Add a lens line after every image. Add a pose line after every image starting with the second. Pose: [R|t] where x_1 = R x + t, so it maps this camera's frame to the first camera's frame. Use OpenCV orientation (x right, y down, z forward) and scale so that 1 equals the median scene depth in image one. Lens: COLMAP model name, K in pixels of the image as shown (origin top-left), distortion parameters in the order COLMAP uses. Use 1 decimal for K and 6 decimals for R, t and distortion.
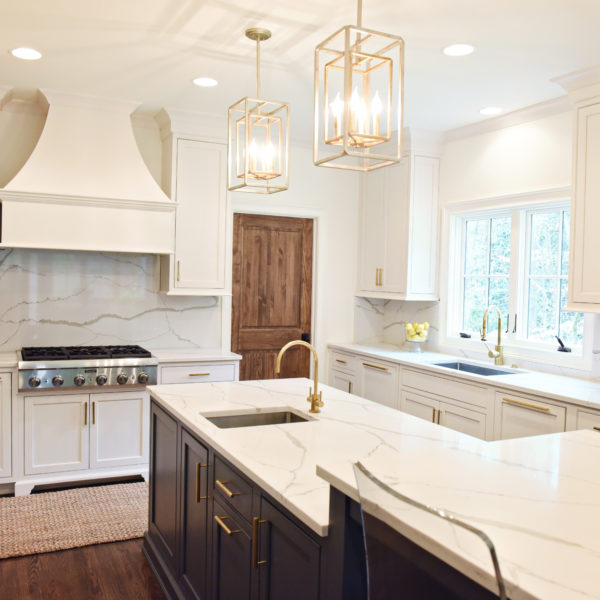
lens RADIAL K [[620.3, 0, 300.0], [0, 620.3, 300.0], [0, 0, 1]] dist [-0.045976, -0.017436]
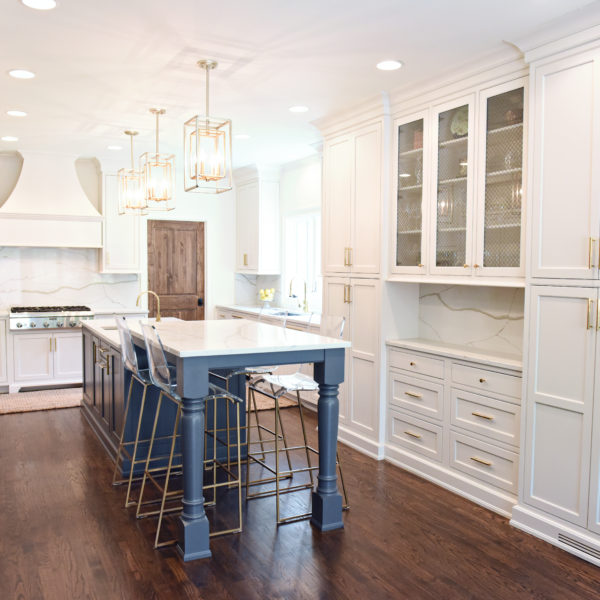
lens RADIAL K [[620.3, 0, 300.0], [0, 620.3, 300.0], [0, 0, 1]] dist [-0.045976, -0.017436]
pose [[0.999620, -0.018631, 0.020320, 0.258728], [0.018232, 0.999640, 0.019676, 0.038234], [-0.020680, -0.019299, 0.999600, -0.592829]]
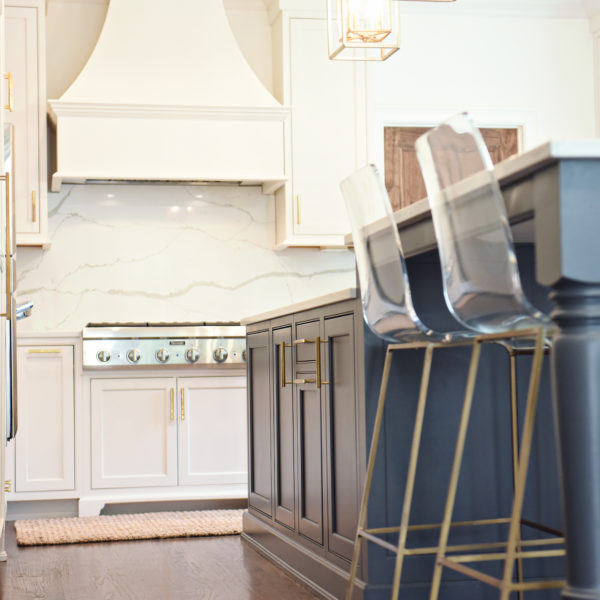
lens RADIAL K [[1412.2, 0, 279.1], [0, 1412.2, 300.7], [0, 0, 1]] dist [0.097951, 0.336042]
pose [[0.962181, -0.058384, -0.266079, 0.188909], [0.032892, 0.994516, -0.099279, 0.204146], [0.270416, 0.086772, 0.958825, -0.482802]]
